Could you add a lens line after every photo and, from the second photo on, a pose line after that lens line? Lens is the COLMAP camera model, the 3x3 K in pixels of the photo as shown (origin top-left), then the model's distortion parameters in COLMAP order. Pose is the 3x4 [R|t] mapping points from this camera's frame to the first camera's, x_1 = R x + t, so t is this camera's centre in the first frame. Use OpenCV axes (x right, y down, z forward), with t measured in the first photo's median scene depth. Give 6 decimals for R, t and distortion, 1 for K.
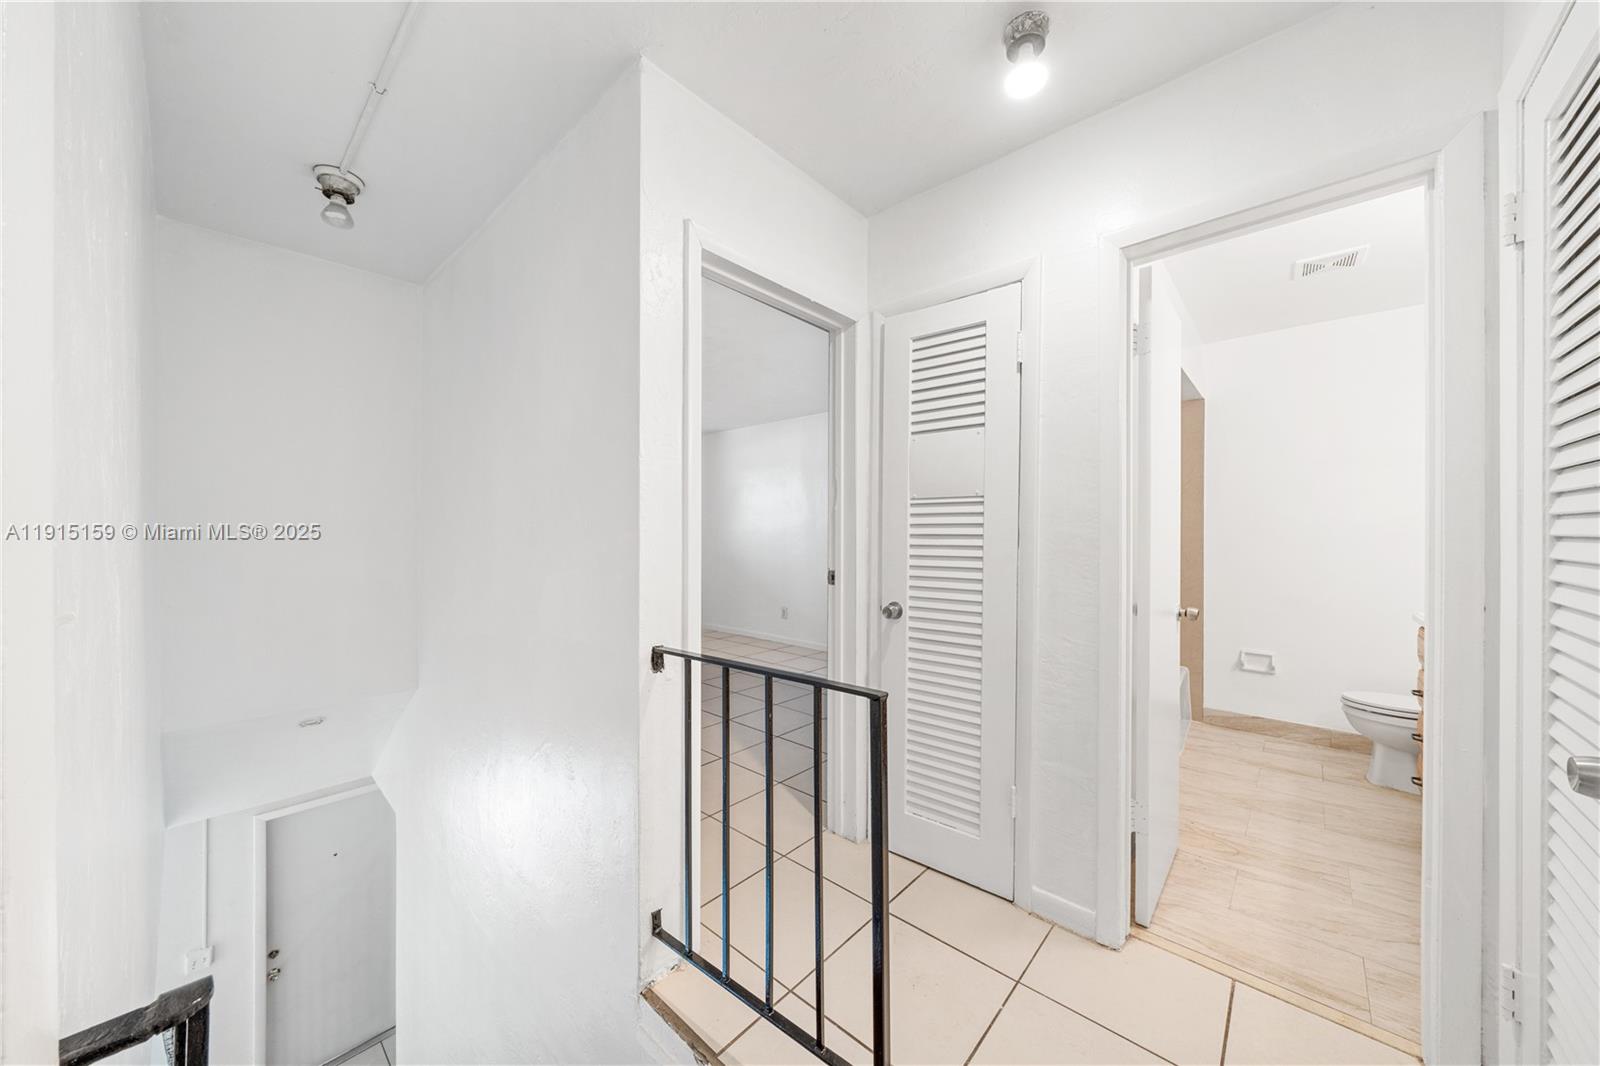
lens RADIAL K [[555.0, 0, 793.4], [0, 555.0, 532.0], [0, 0, 1]] dist [-0.000852, -0.000068]
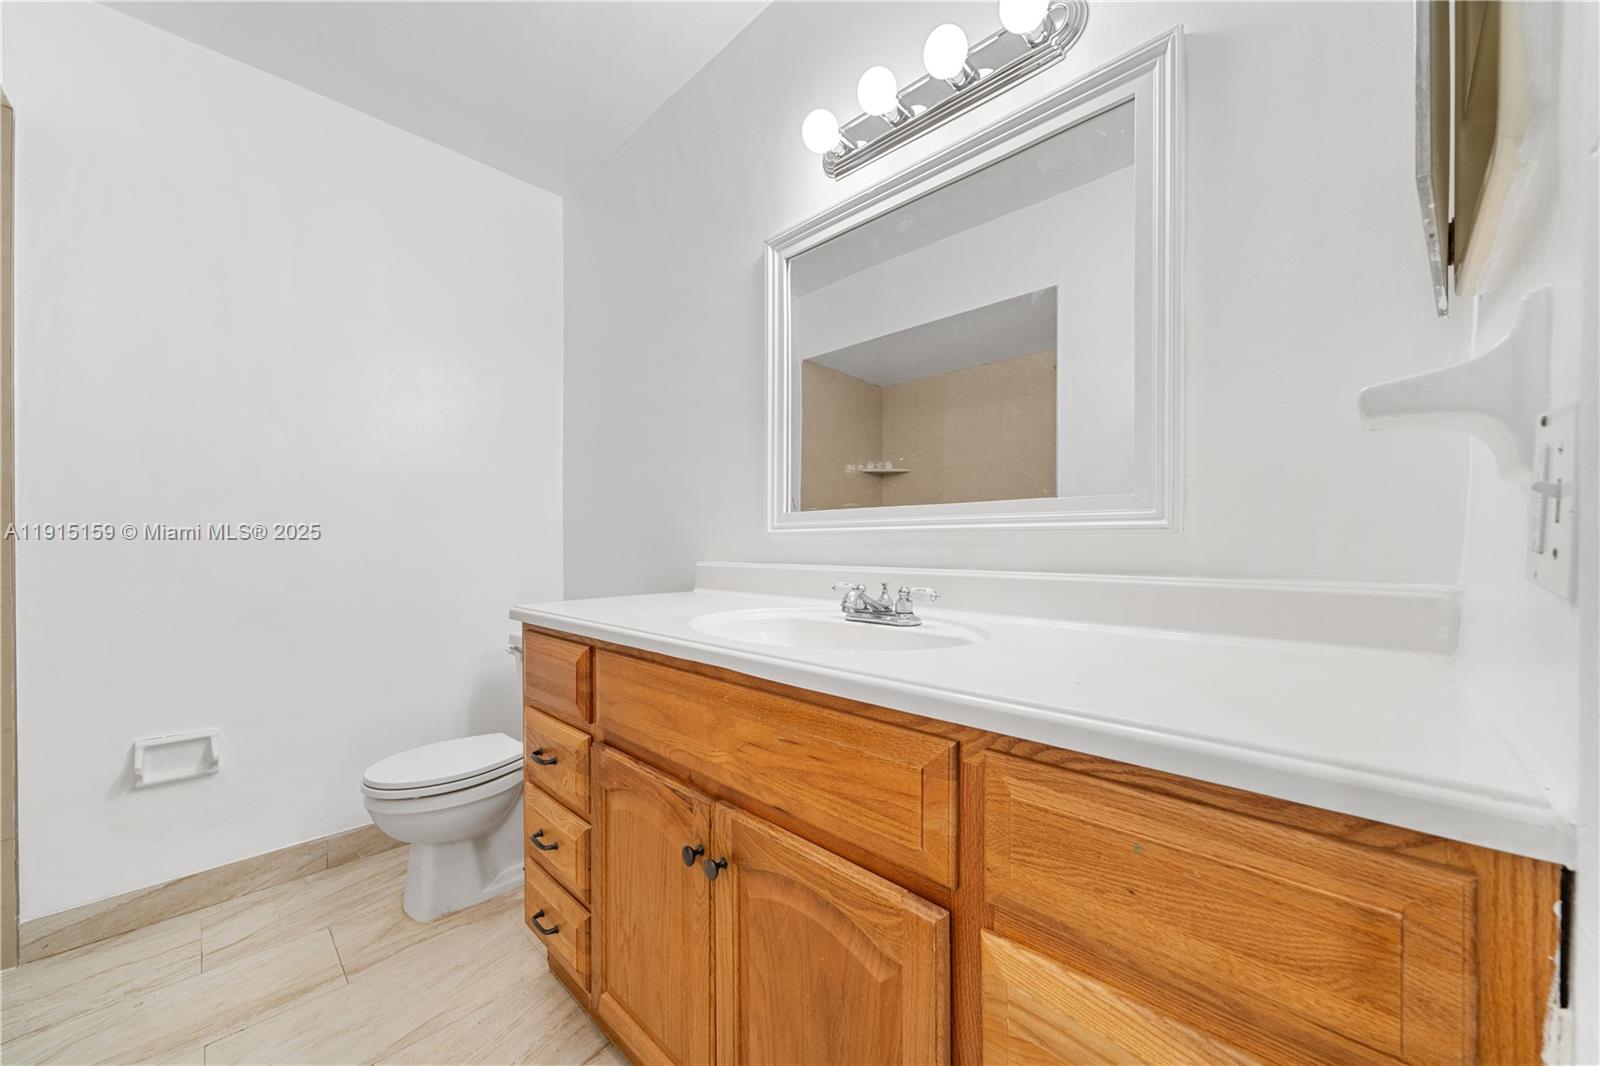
lens RADIAL K [[581.8, 0, 805.9], [0, 581.8, 538.2], [0, 0, 1]] dist [0.000731, 0.000136]
pose [[0.015677, -0.008505, 0.999841, 0.374643], [-0.000163, 0.999964, 0.008509, 0.046191], [-0.999877, -0.000296, 0.015675, 0.486658]]
